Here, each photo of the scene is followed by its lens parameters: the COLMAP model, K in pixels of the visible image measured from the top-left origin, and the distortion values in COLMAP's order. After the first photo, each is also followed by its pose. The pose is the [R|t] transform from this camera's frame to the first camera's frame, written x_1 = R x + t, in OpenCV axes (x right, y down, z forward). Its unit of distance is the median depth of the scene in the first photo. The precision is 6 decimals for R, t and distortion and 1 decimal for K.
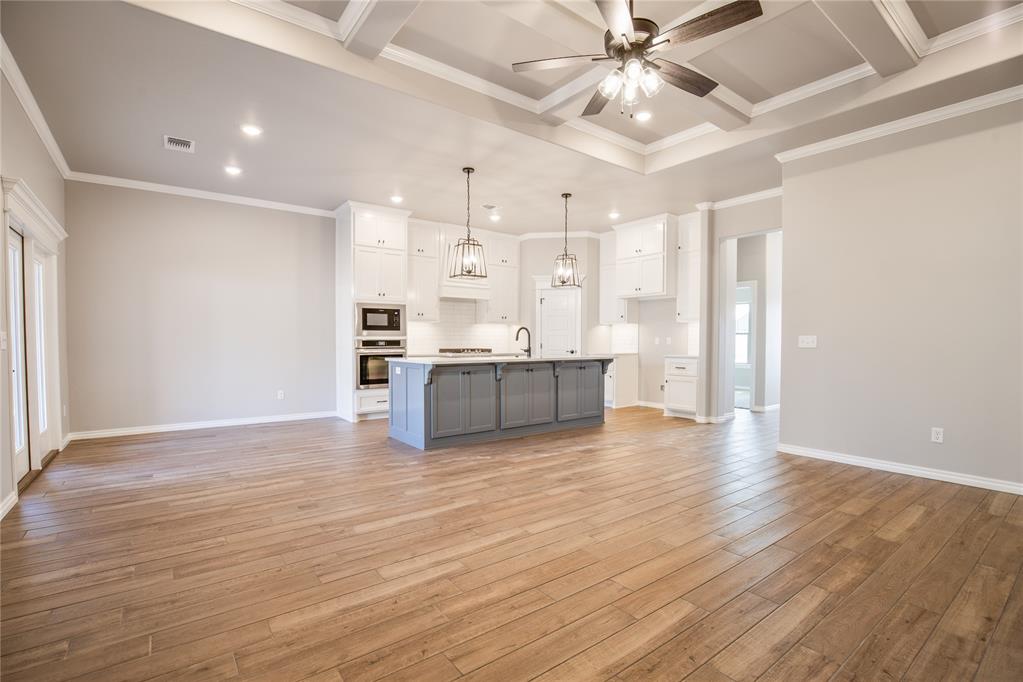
lens RADIAL K [[471.9, 0, 510.7], [0, 471.9, 352.3], [0, 0, 1]] dist [-0.032678, 0.005483]
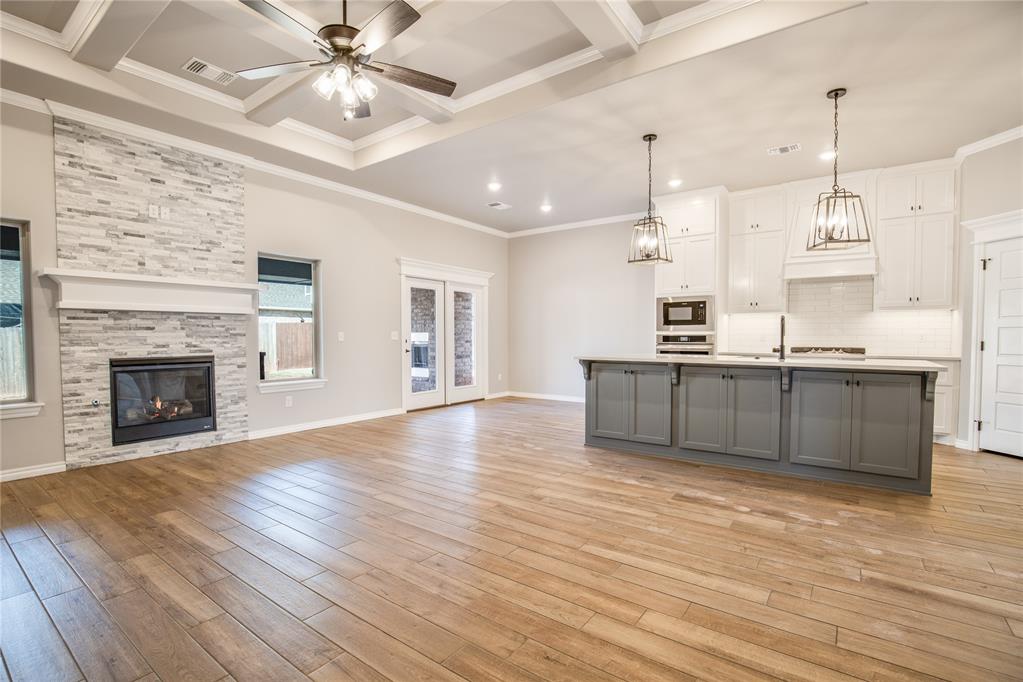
lens RADIAL K [[471.9, 0, 512.9], [0, 471.9, 351.6], [0, 0, 1]] dist [-0.032678, 0.005483]
pose [[0.292157, 0.030156, -0.955895, 0.554800], [-0.024196, 0.999416, 0.024134, -0.008554], [0.956064, 0.016077, 0.292716, 0.427963]]
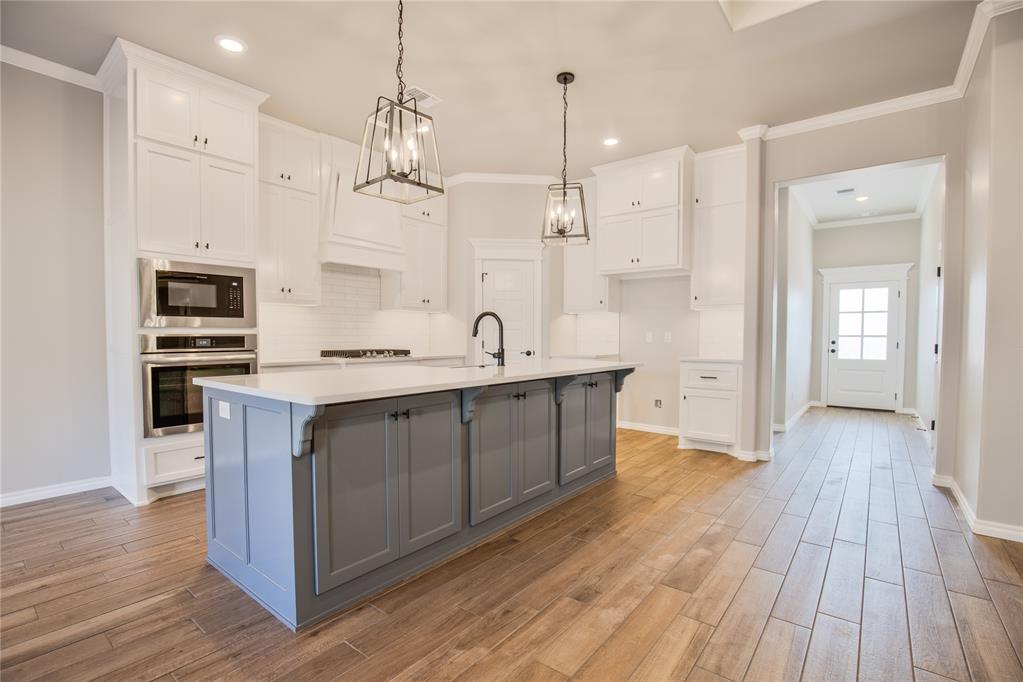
lens RADIAL K [[471.9, 0, 509.8], [0, 471.9, 352.2], [0, 0, 1]] dist [-0.032678, 0.005483]
pose [[0.969311, -0.008114, 0.245704, -0.082490], [0.005844, 0.999933, 0.009967, -0.012169], [-0.245769, -0.008225, 0.969294, 0.462172]]
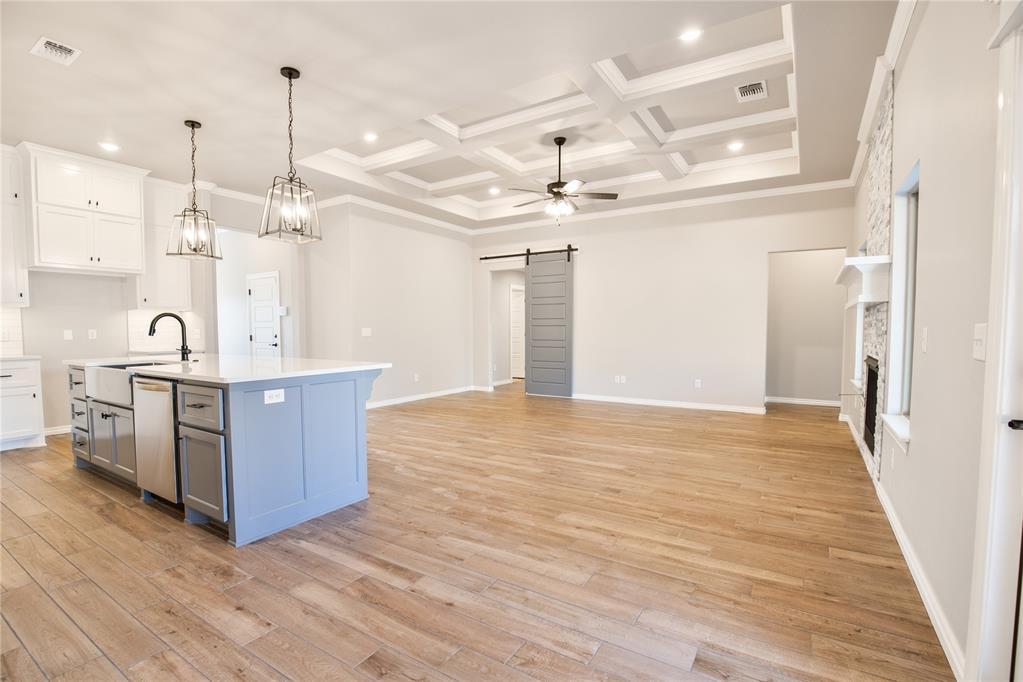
lens RADIAL K [[471.9, 0, 509.3], [0, 471.9, 352.0], [0, 0, 1]] dist [-0.032678, 0.005483]
pose [[-0.344391, -0.046792, 0.937659, -0.674836], [0.026529, 0.997873, 0.059541, -0.027399], [-0.938451, 0.045380, -0.342417, 0.791349]]
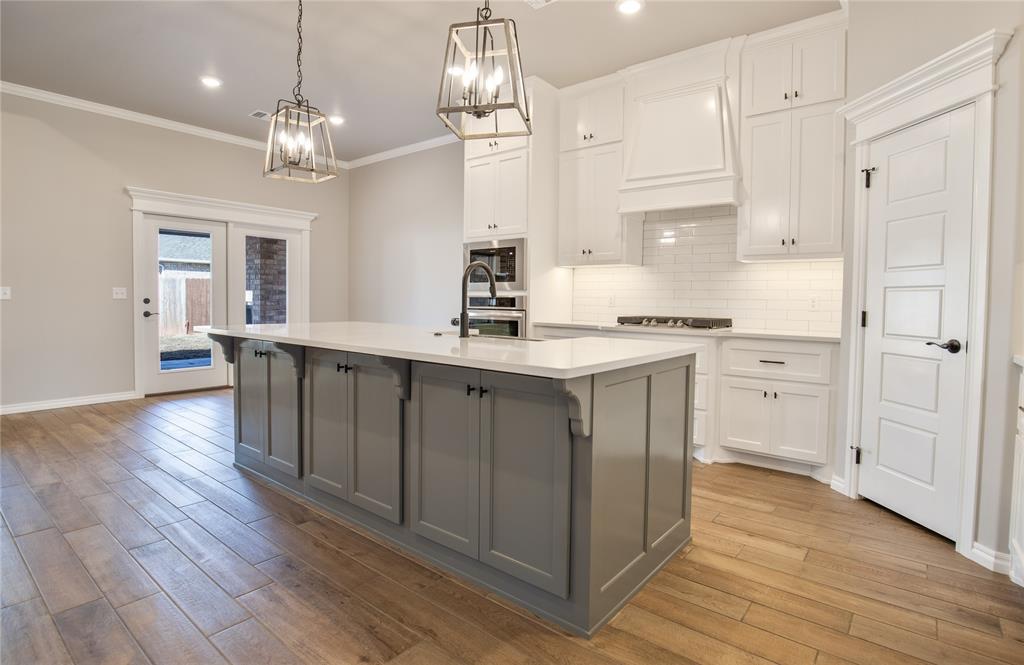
lens RADIAL K [[512.2, 0, 530.6], [0, 512.2, 315.8], [0, 0, 1]] dist [-0.029992, 0.005564]
pose [[0.259157, 0.035550, -0.965181, 0.448687], [-0.036411, 0.998972, 0.027018, -0.022337], [0.965149, 0.028141, 0.260185, 0.925316]]
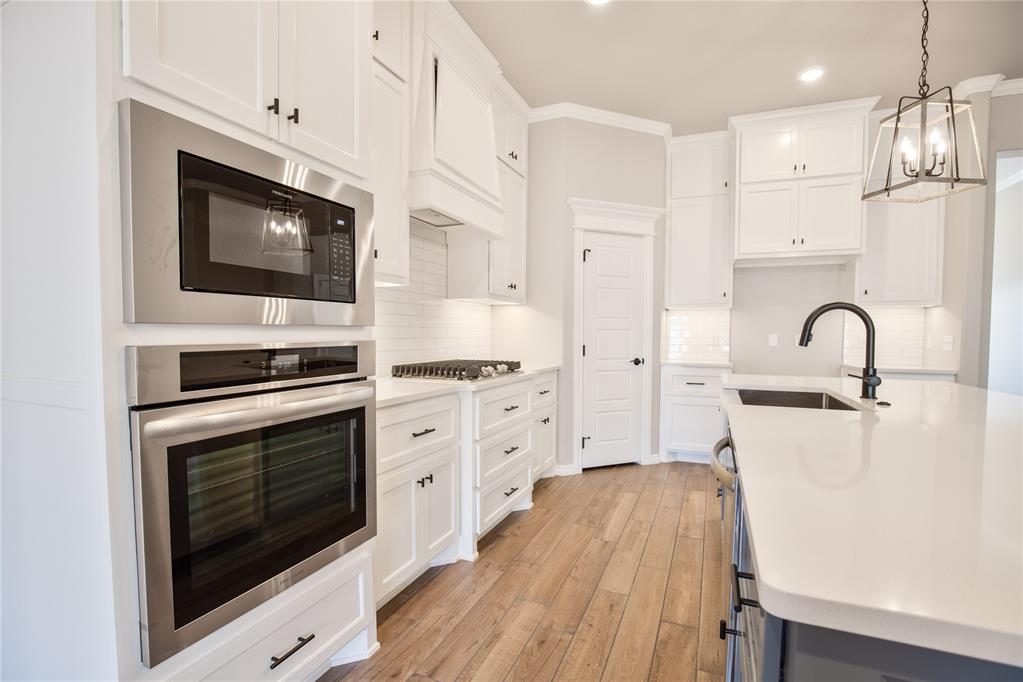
lens RADIAL K [[471.9, 0, 511.8], [0, 471.9, 353.7], [0, 0, 1]] dist [-0.032678, 0.005483]
pose [[0.868657, -0.018530, 0.495068, -0.307279], [0.008703, 0.999717, 0.022148, -0.028671], [-0.495338, -0.014930, 0.868572, 0.836486]]
